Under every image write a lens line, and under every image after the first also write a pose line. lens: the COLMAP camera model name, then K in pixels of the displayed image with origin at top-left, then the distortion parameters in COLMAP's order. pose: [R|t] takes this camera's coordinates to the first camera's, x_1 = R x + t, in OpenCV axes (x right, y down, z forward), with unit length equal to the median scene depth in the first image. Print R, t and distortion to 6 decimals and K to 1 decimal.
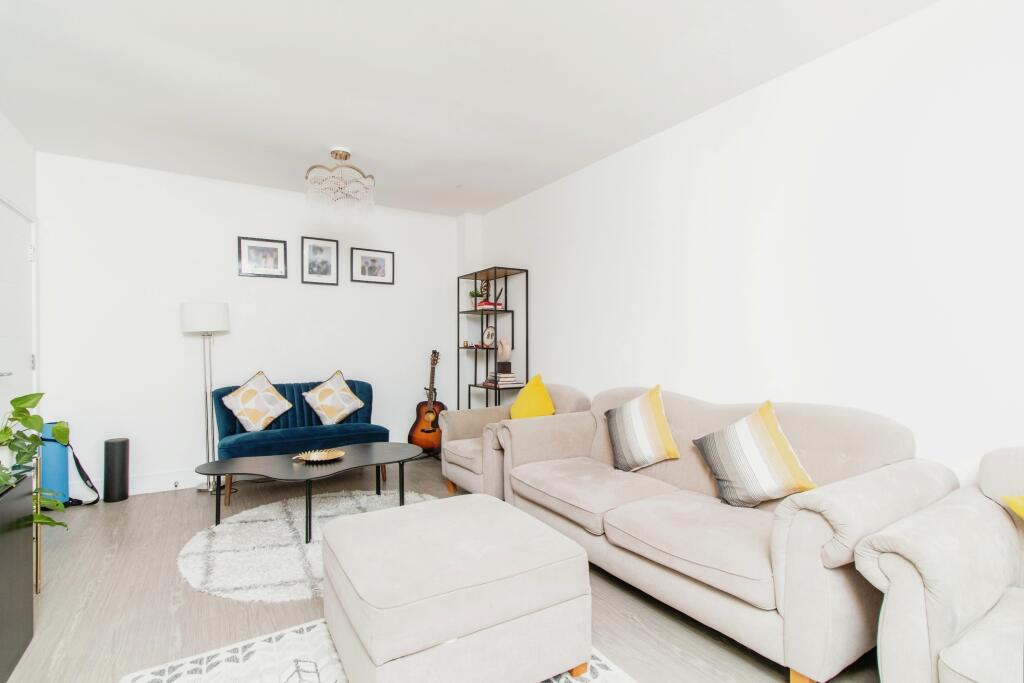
lens RADIAL K [[489.8, 0, 512.0], [0, 489.8, 341.5], [0, 0, 1]] dist [0.000134, -0.000082]
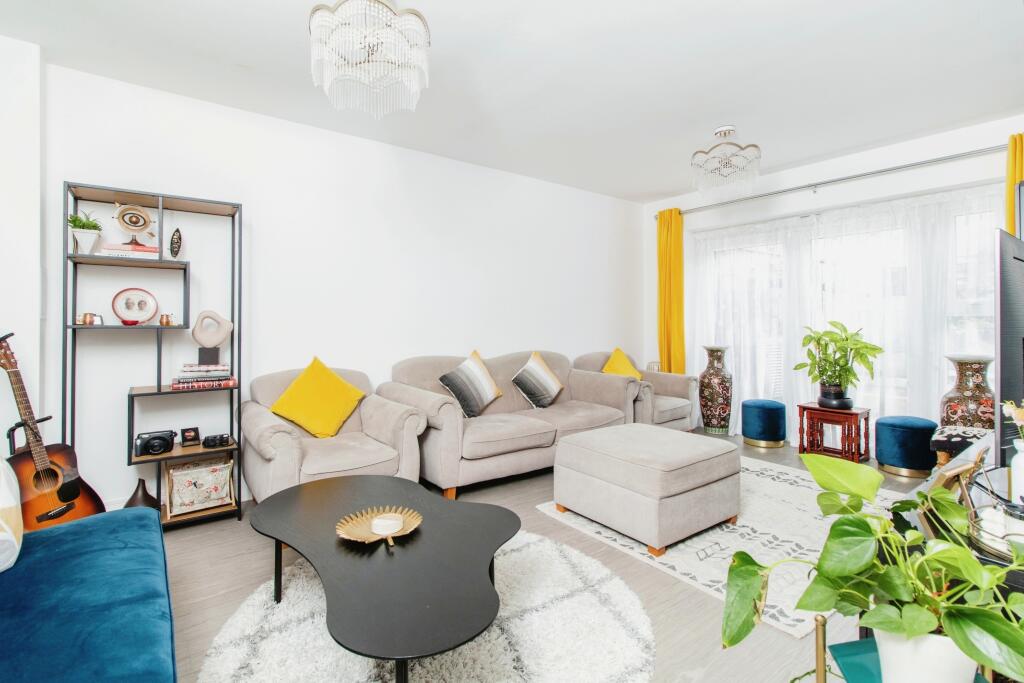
lens RADIAL K [[484.4, 0, 512.1], [0, 484.4, 320.8], [0, 0, 1]] dist [0.000861, -0.000211]
pose [[-0.085895, -0.002506, 0.996301, -1.281167], [0.003210, 0.999991, 0.002792, 0.009746], [-0.996299, 0.003438, -0.085886, 1.228943]]
